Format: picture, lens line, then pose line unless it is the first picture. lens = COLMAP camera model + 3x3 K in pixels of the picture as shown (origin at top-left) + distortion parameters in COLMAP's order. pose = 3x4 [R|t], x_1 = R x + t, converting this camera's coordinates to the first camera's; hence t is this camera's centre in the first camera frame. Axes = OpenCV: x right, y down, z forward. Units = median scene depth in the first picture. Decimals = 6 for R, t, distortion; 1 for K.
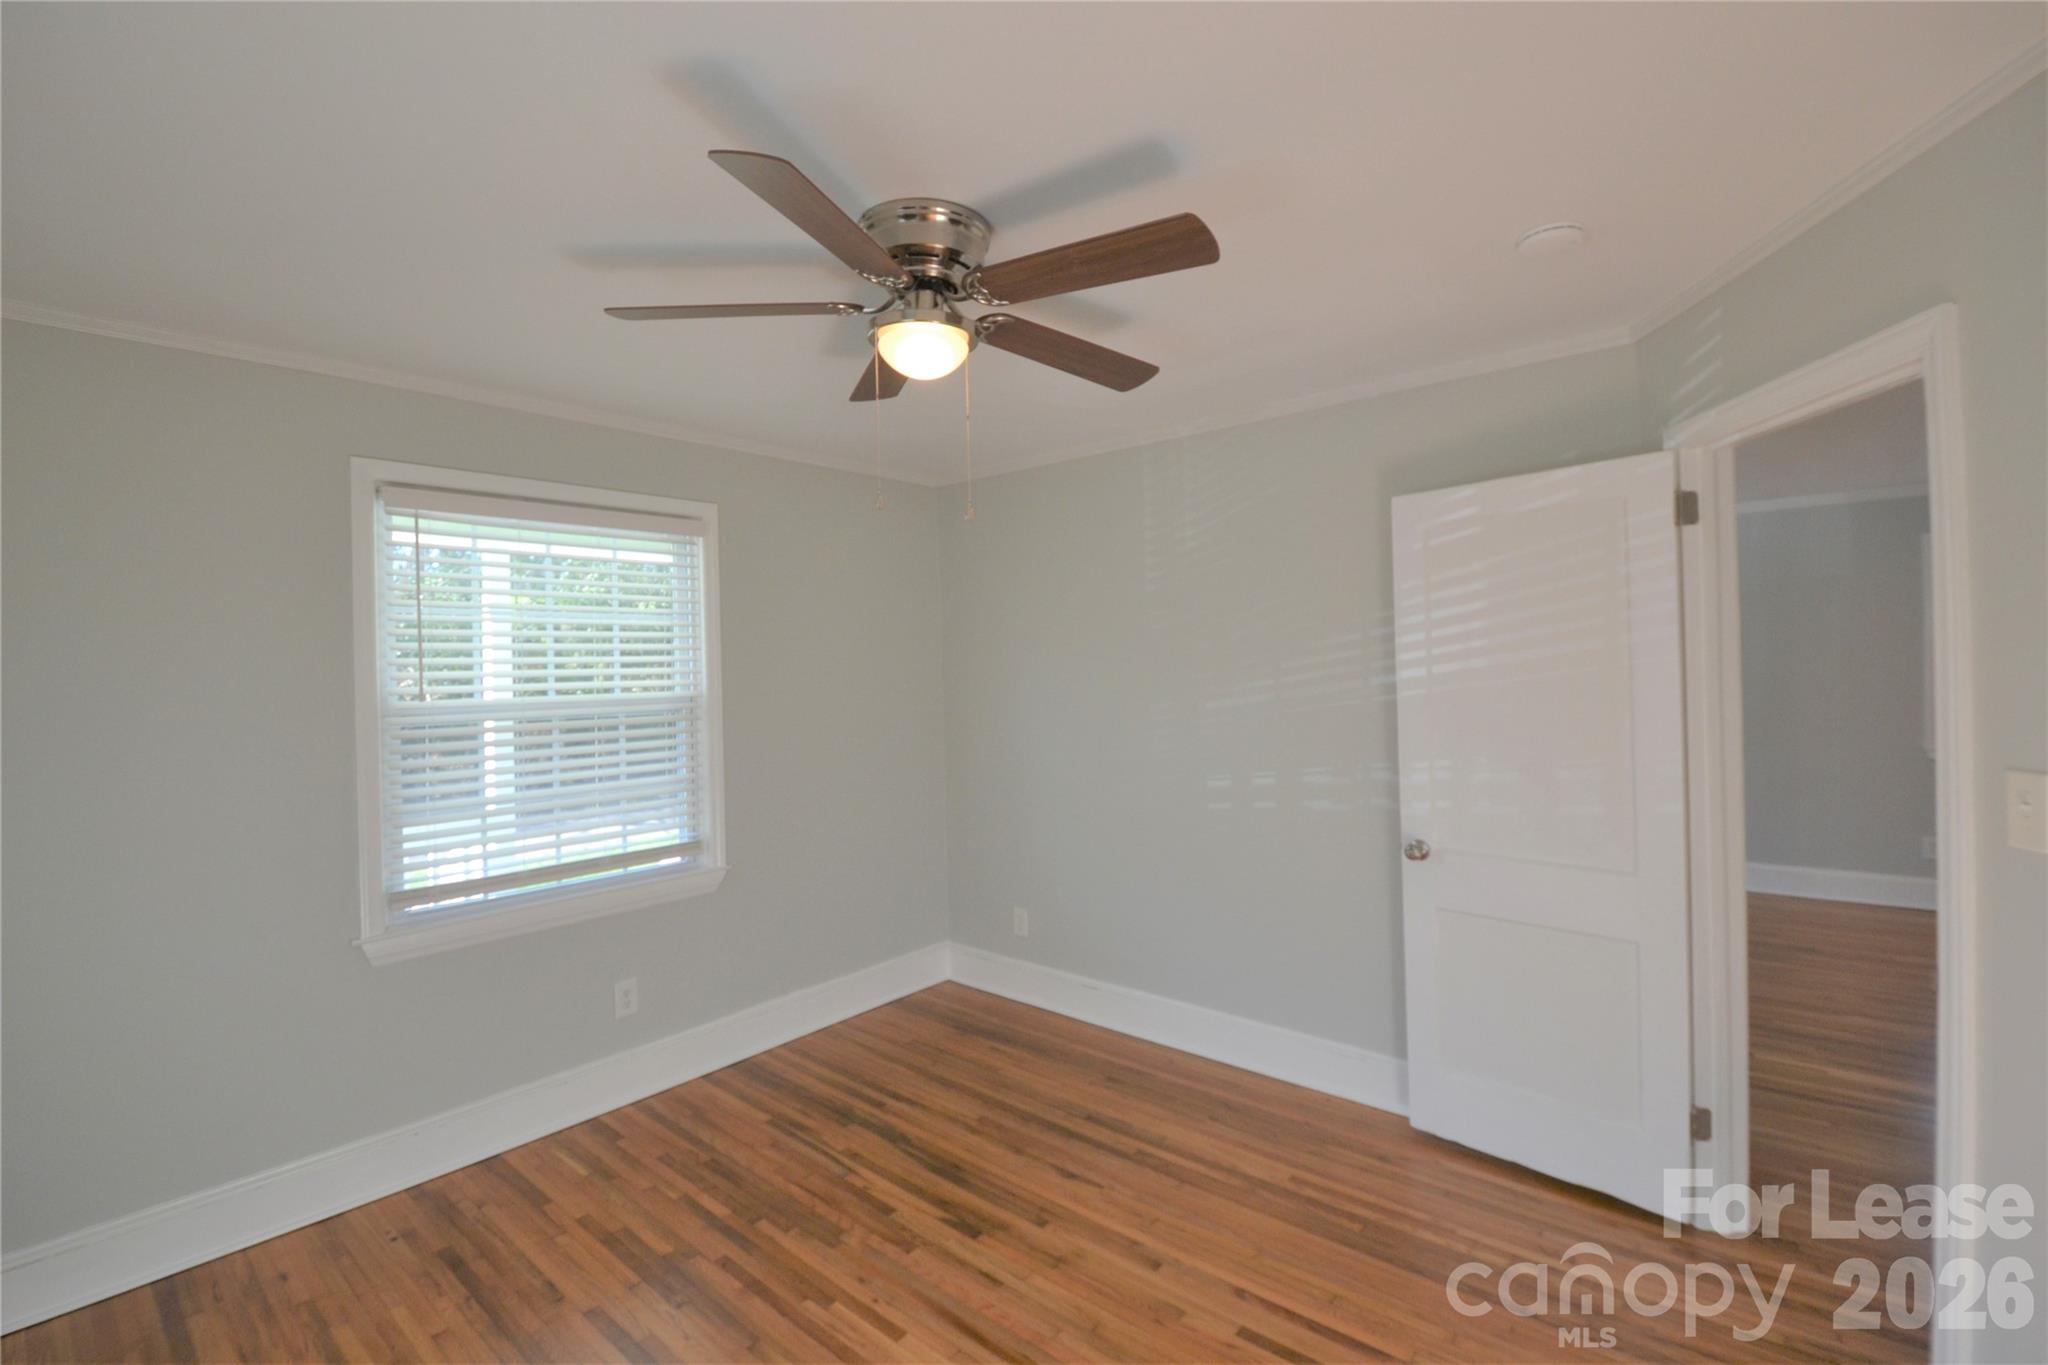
lens RADIAL K [[909.1, 0, 1033.4], [0, 909.1, 667.1], [0, 0, 1]] dist [0.000626, -0.014220]
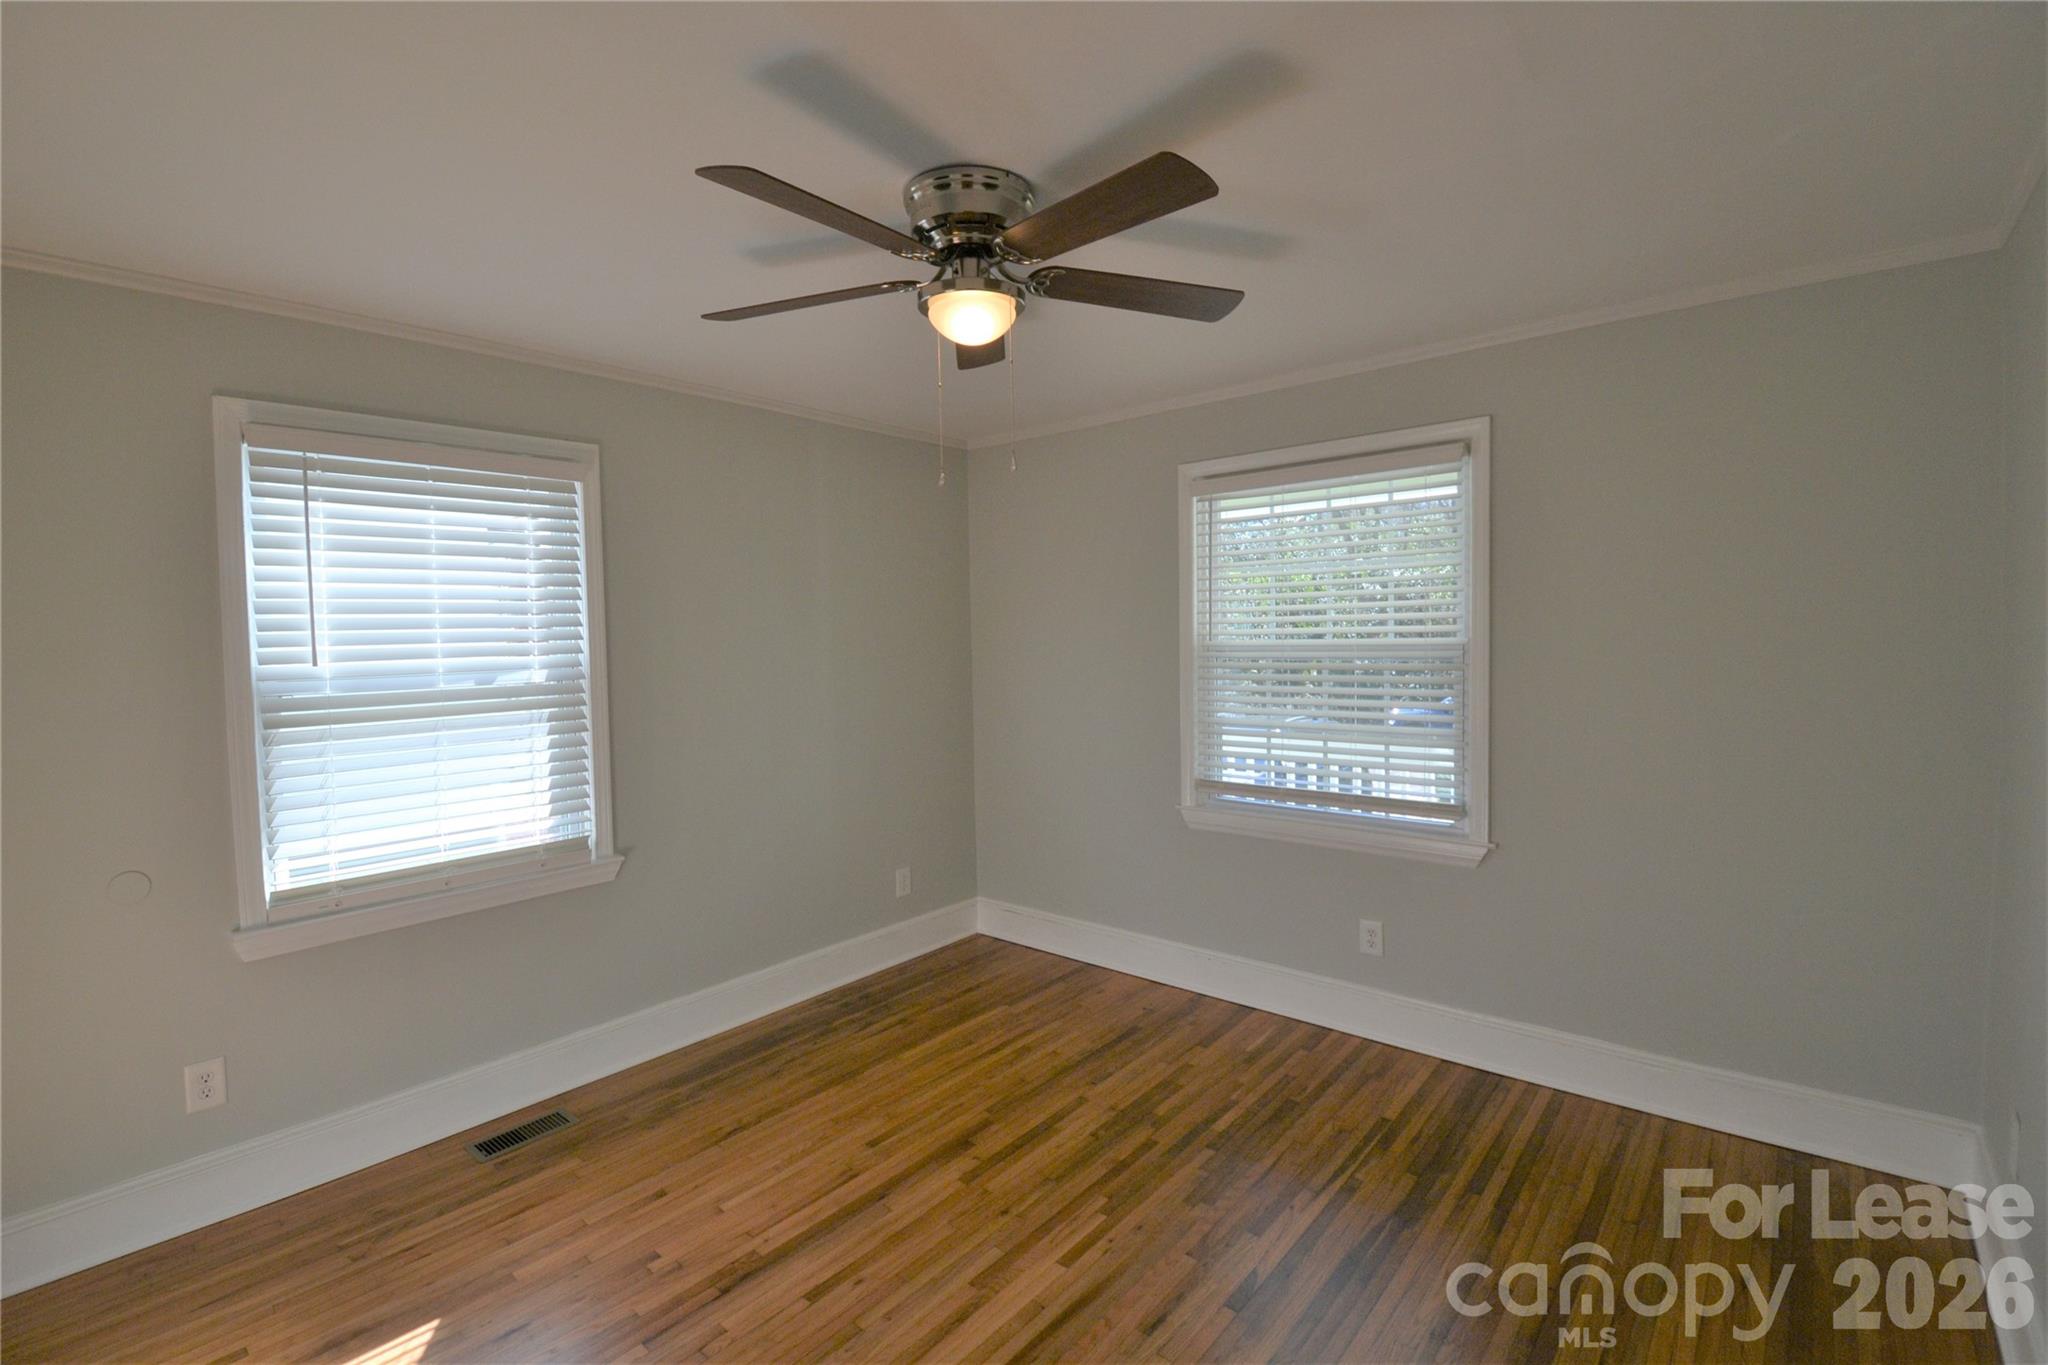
lens RADIAL K [[909.1, 0, 1033.4], [0, 909.1, 667.1], [0, 0, 1]] dist [0.000626, -0.014220]
pose [[-0.000126, 0.064989, -0.997886, 0.599447], [0.023254, 0.997616, 0.064969, -0.014722], [0.999730, -0.023197, -0.001637, 0.686037]]
